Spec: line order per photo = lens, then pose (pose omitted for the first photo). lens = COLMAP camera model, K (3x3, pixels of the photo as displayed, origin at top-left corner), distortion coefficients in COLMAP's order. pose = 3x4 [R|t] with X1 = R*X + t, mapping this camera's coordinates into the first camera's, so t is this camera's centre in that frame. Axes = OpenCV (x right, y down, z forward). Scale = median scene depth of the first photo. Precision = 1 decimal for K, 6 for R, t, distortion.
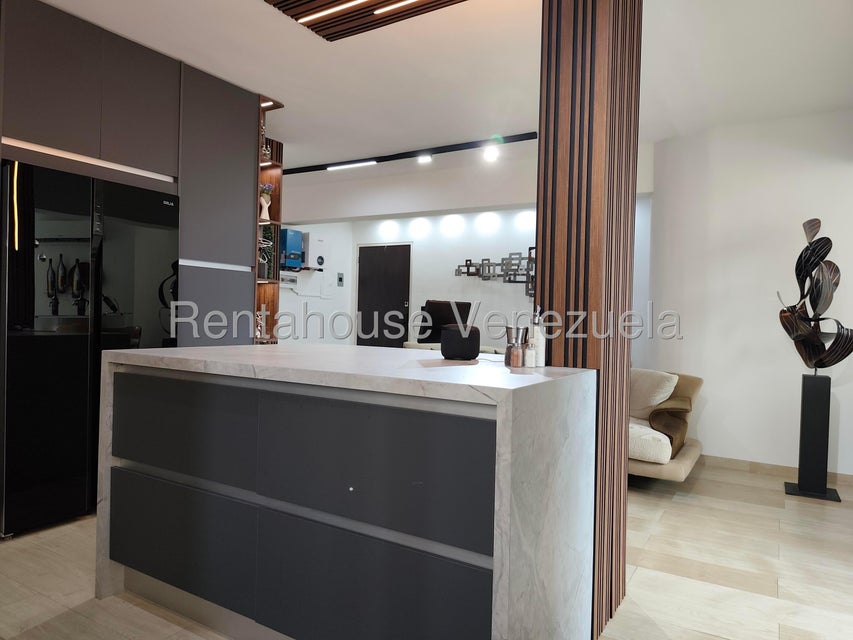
lens RADIAL K [[586.9, 0, 421.1], [0, 586.9, 316.8], [0, 0, 1]] dist [0.067459, -0.085489]
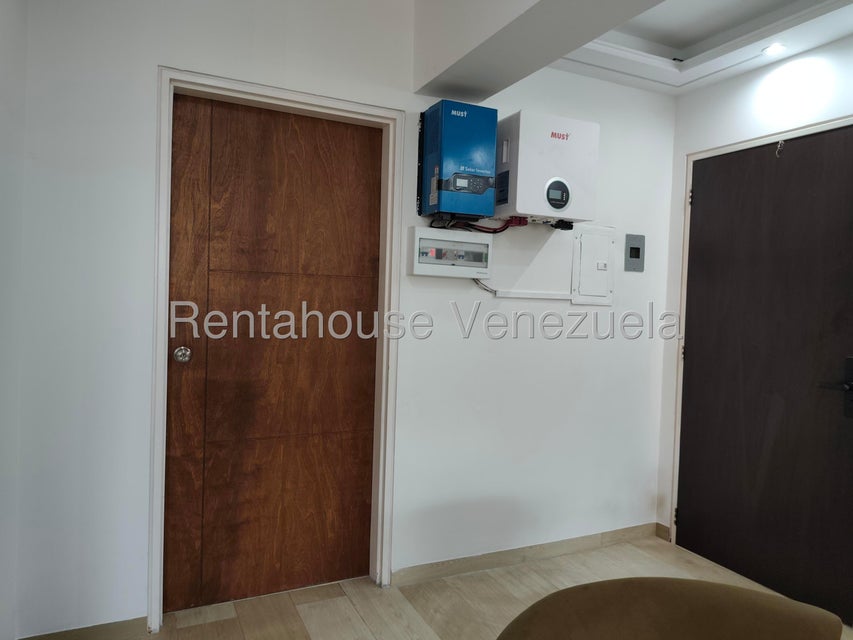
lens RADIAL K [[584.0, 0, 418.9], [0, 584.0, 317.2], [0, 0, 1]] dist [0.059835, -0.086354]
pose [[0.835625, 0.014815, -0.549100, -0.053210], [-0.010499, 0.999884, 0.011001, -0.028854], [0.549200, -0.003428, 0.835684, 0.704124]]
